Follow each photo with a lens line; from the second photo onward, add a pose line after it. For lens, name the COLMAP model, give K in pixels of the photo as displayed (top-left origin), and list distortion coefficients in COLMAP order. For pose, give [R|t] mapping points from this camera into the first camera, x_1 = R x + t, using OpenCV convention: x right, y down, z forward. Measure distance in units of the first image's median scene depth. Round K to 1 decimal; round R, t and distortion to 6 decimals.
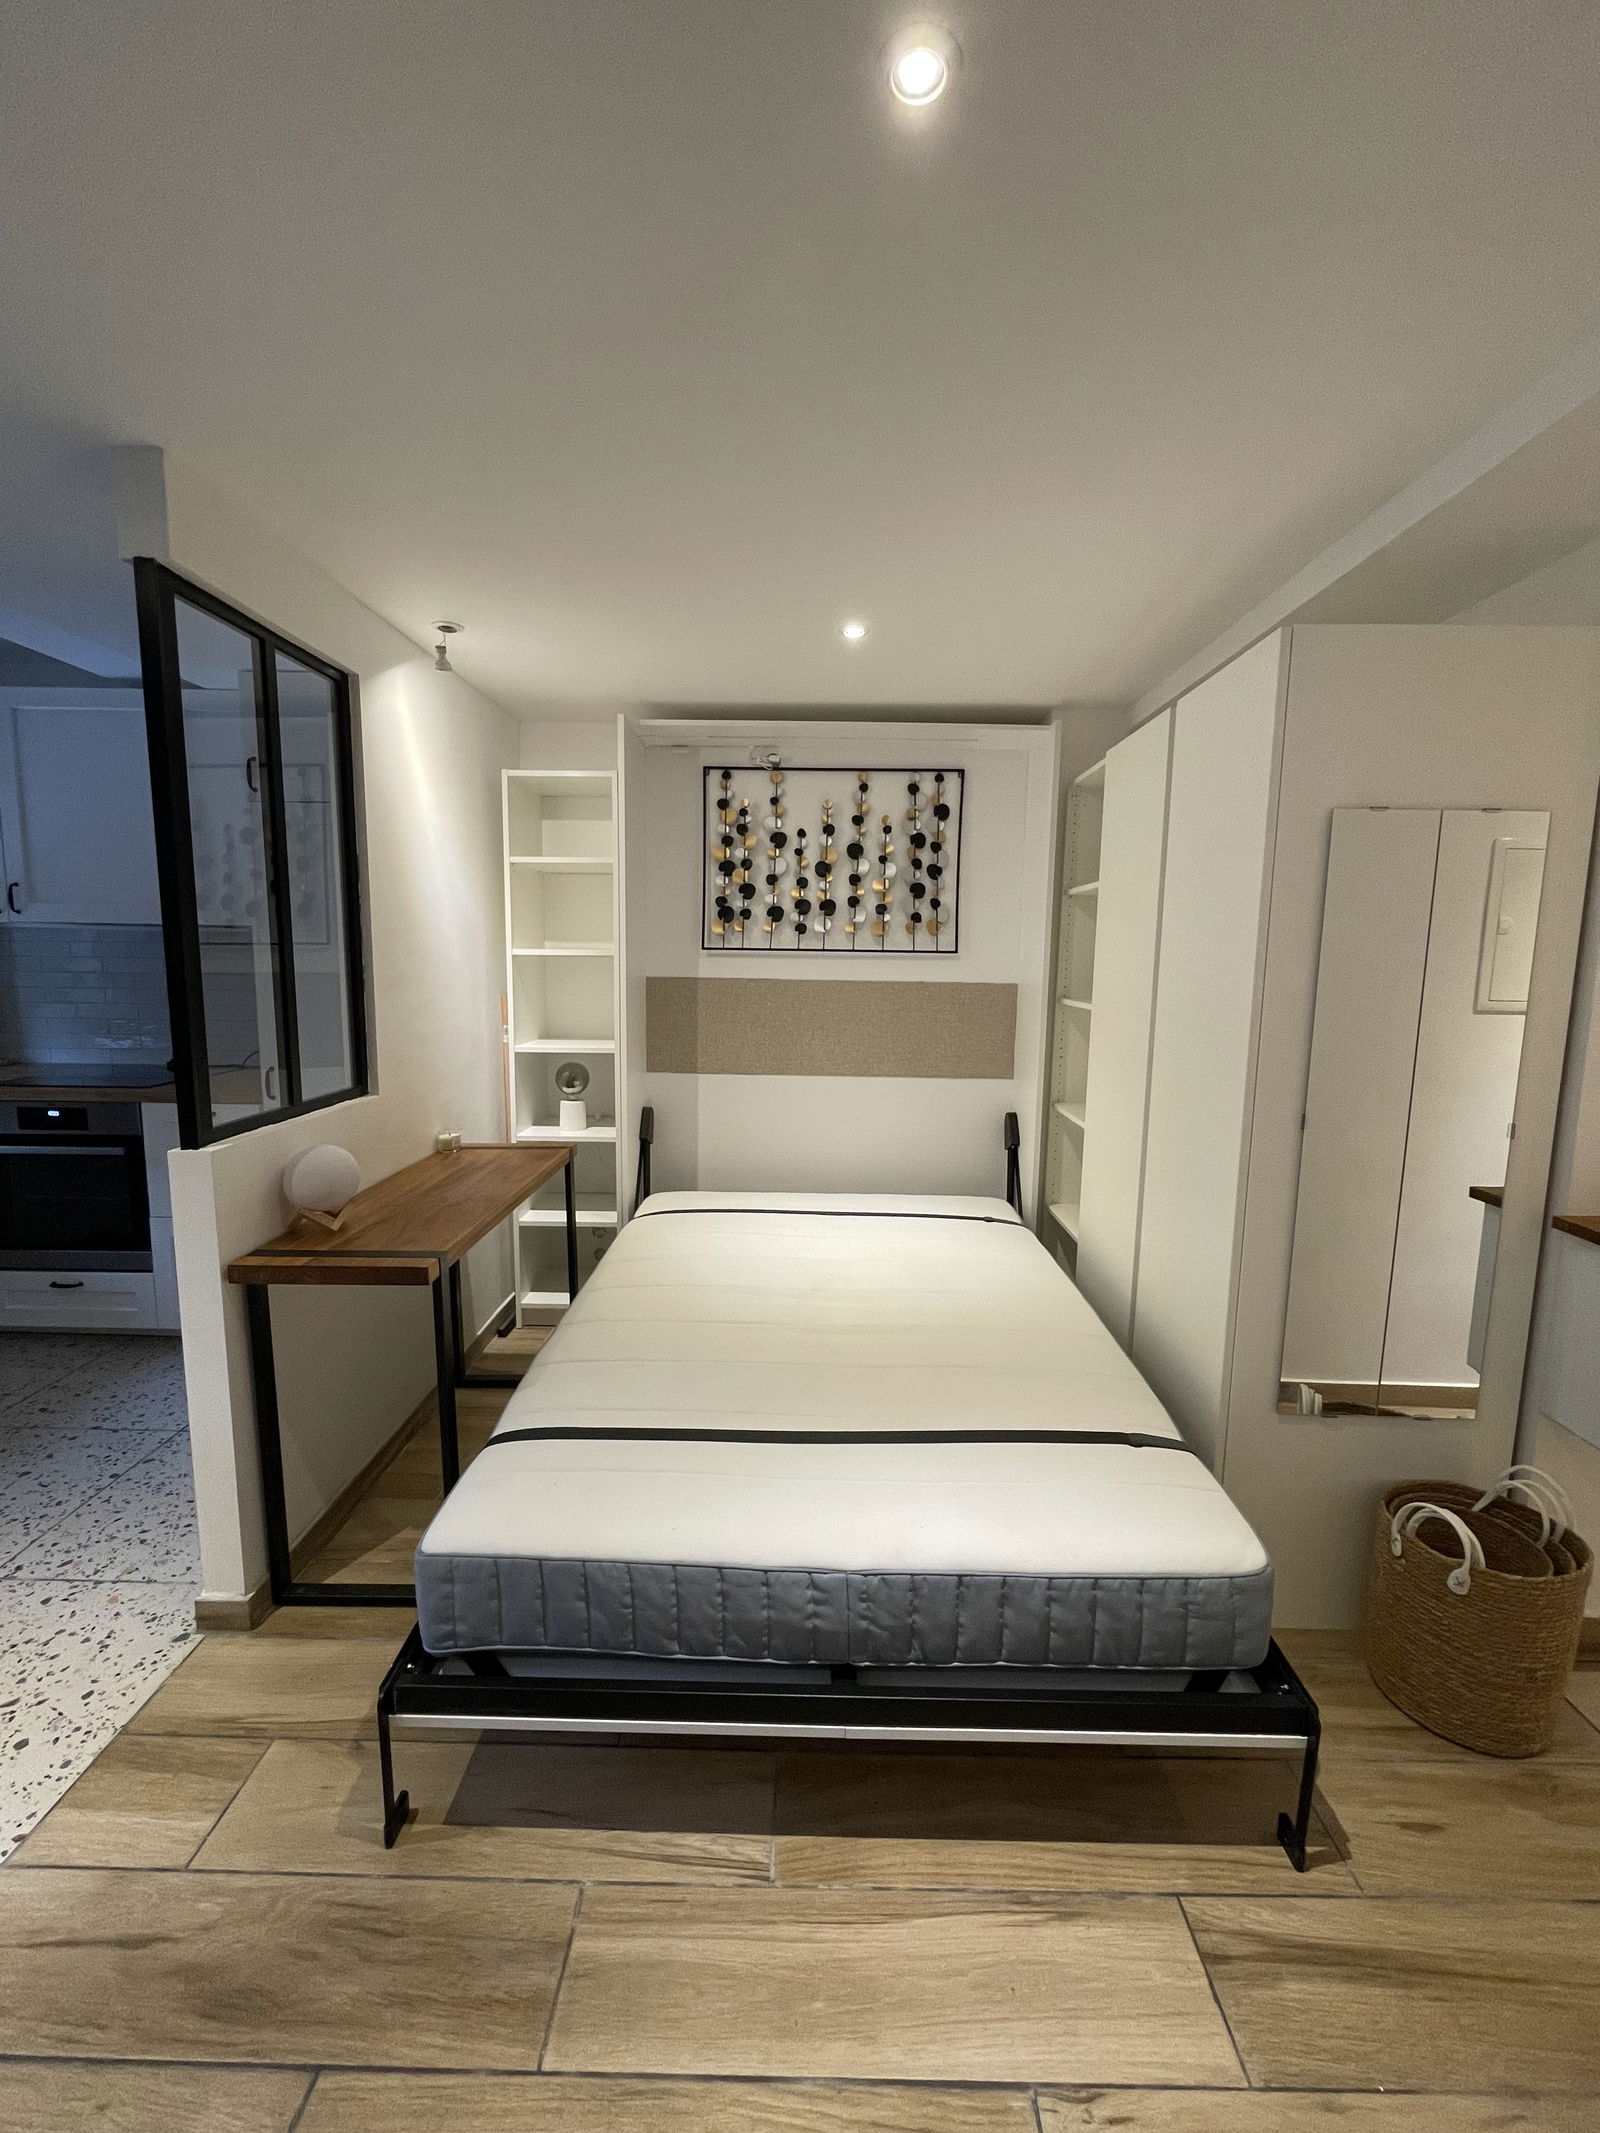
lens RADIAL K [[860.2, 0, 810.1], [0, 860.2, 1071.6], [0, 0, 1]] dist [-0.009671, 0.001503]
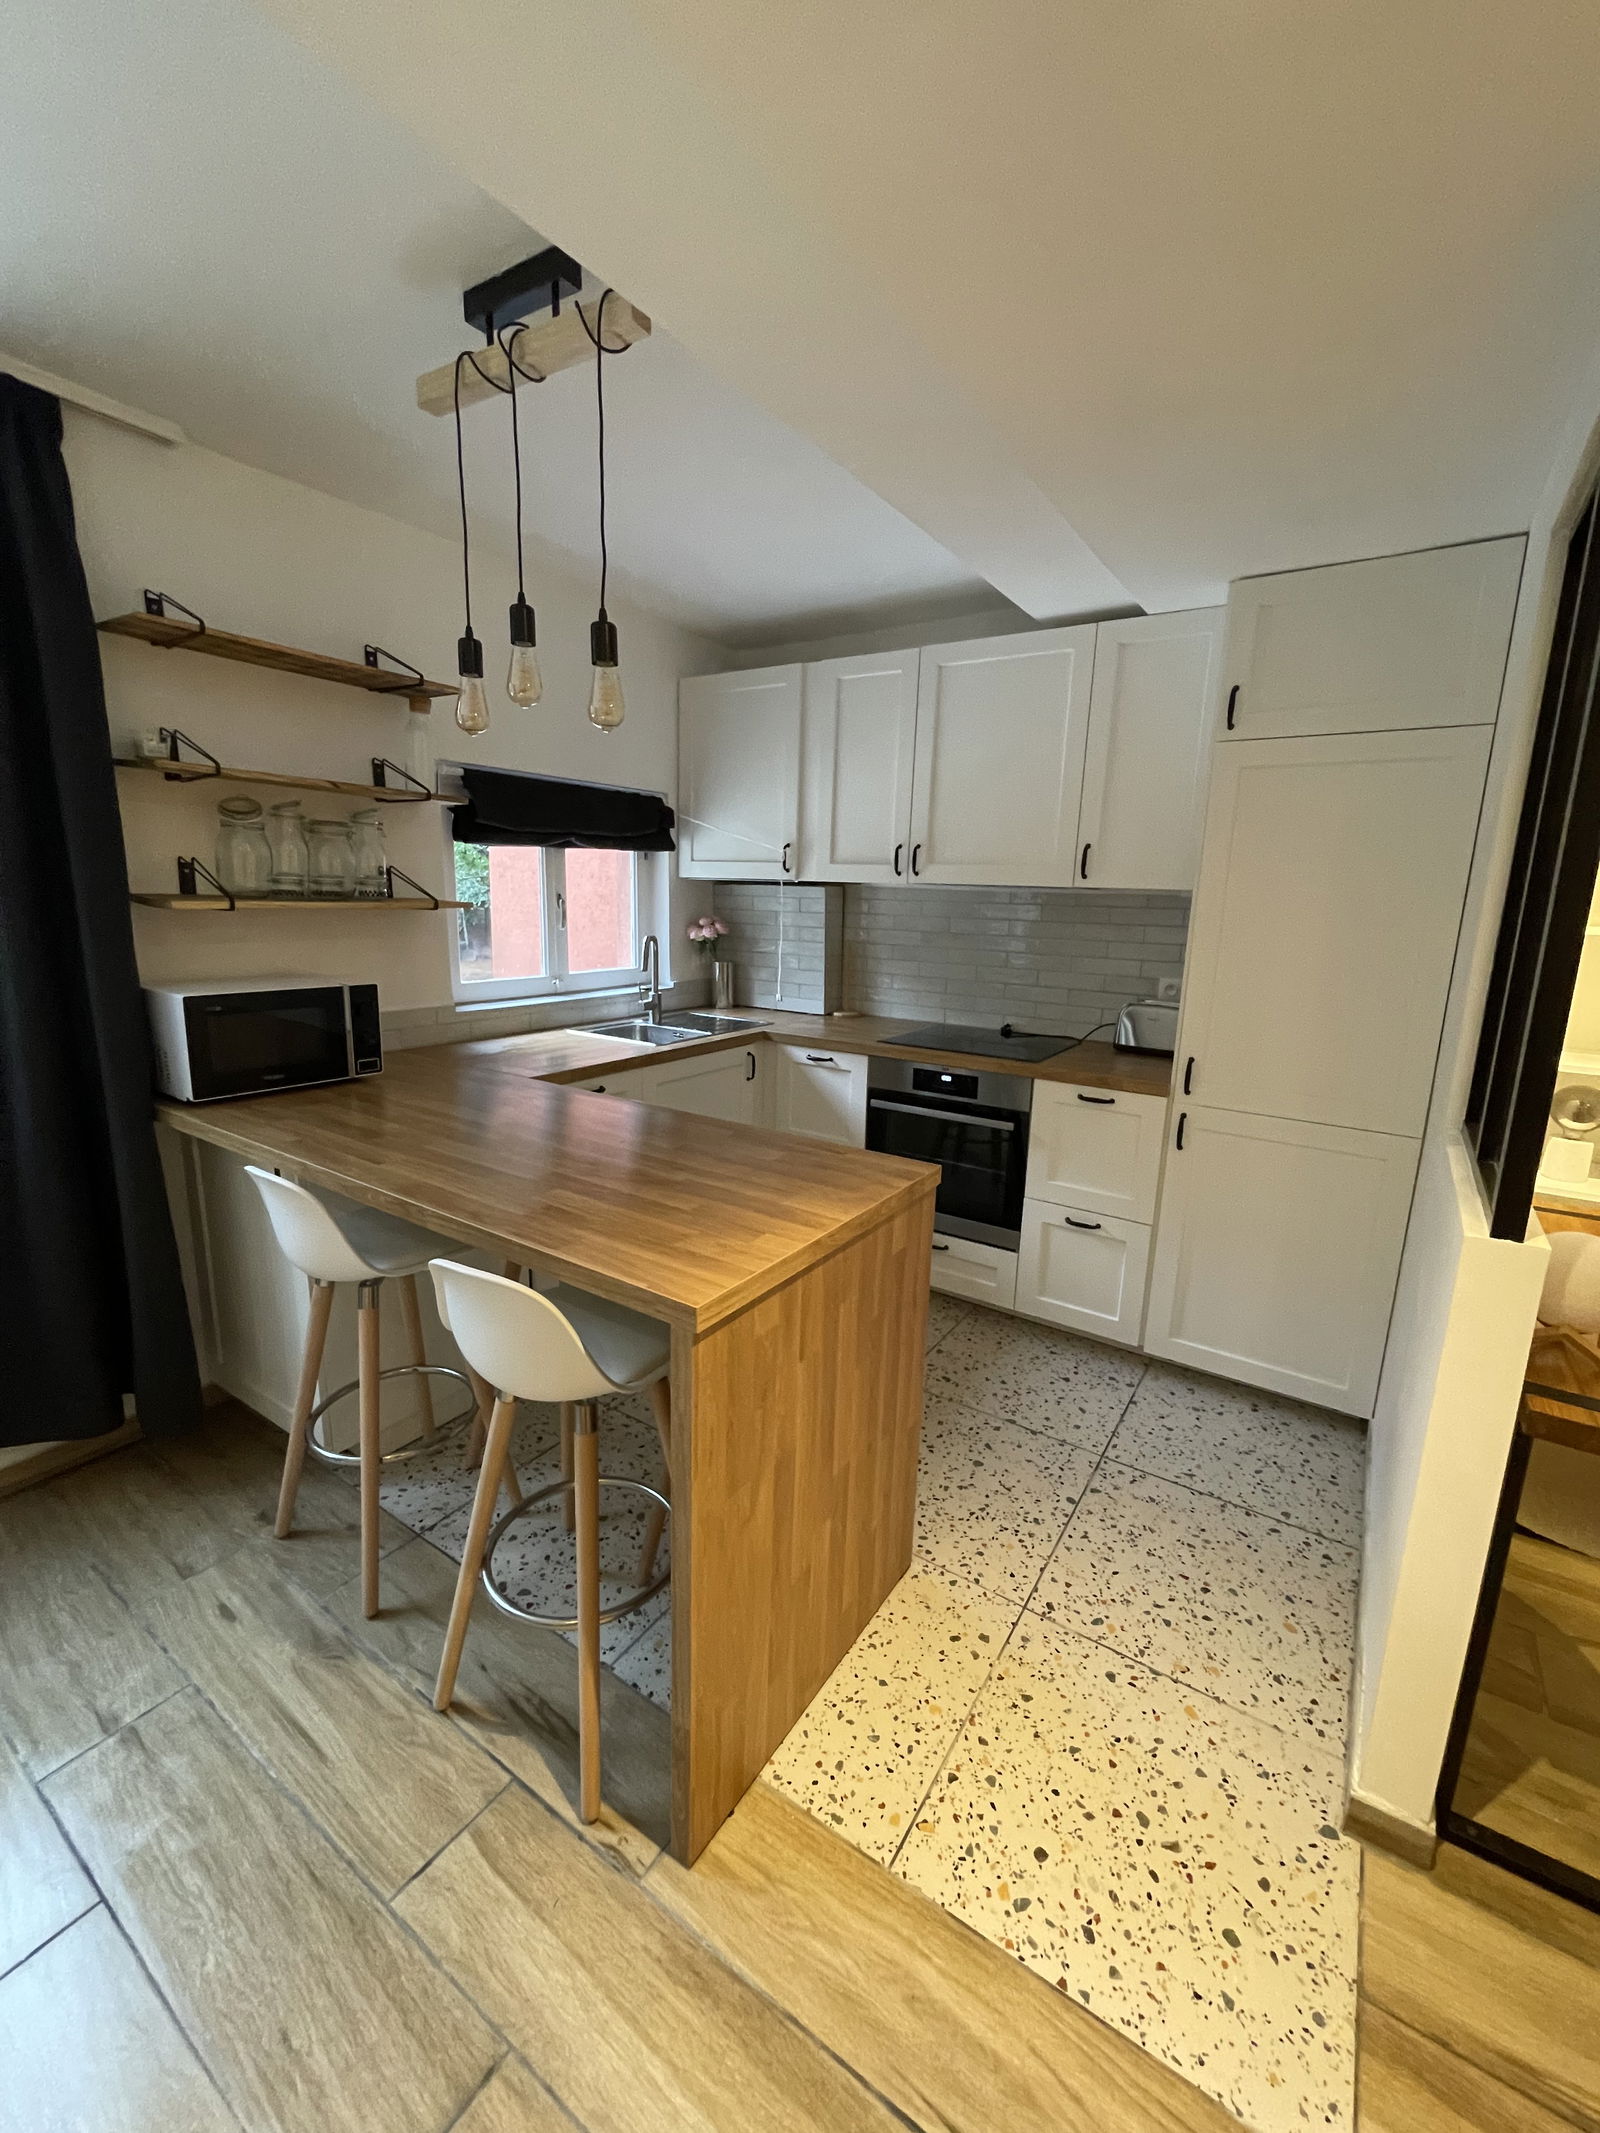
lens RADIAL K [[860.2, 0, 801.9], [0, 860.2, 1072.9], [0, 0, 1]] dist [-0.009671, 0.001503]
pose [[0.833888, 0.118372, -0.539090, -0.790094], [-0.085361, 0.992638, 0.085922, -0.048650], [0.545292, -0.025632, 0.837854, 0.104103]]
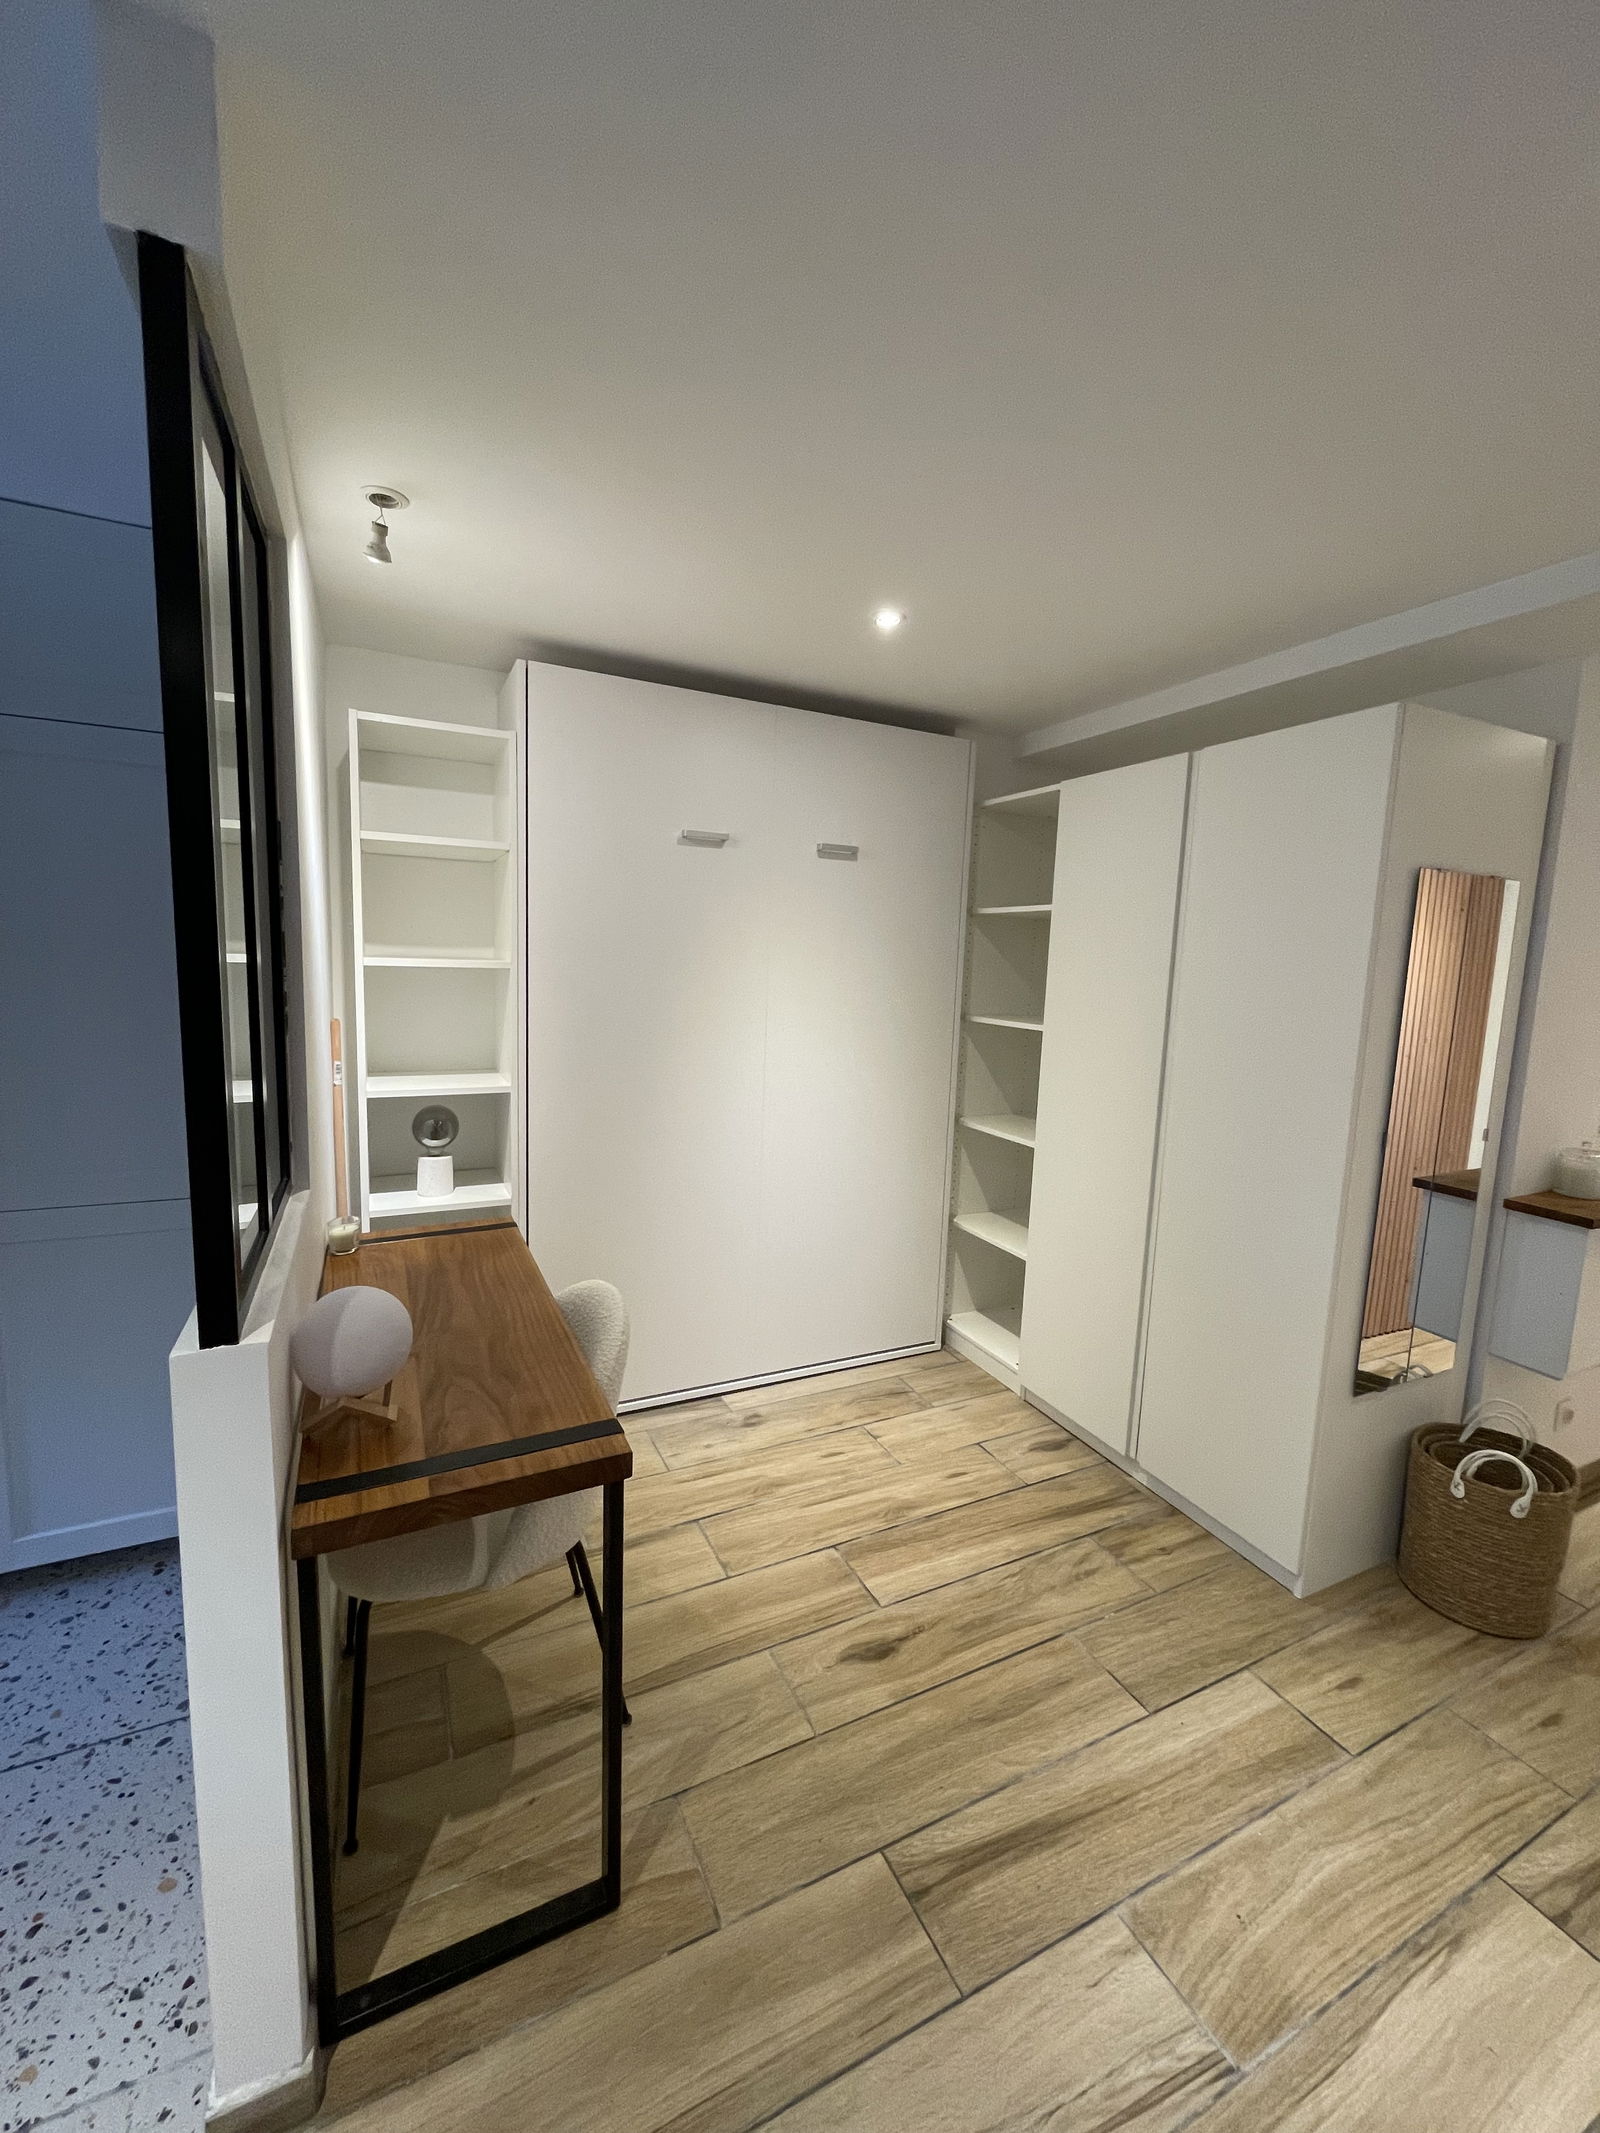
lens RADIAL K [[860.2, 0, 806.4], [0, 860.2, 1070.6], [0, 0, 1]] dist [-0.009671, 0.001503]
pose [[0.893644, -0.041072, 0.446893, -0.581743], [0.037473, 0.999155, 0.016894, -0.077221], [-0.447209, 0.001649, 0.894428, 0.308979]]
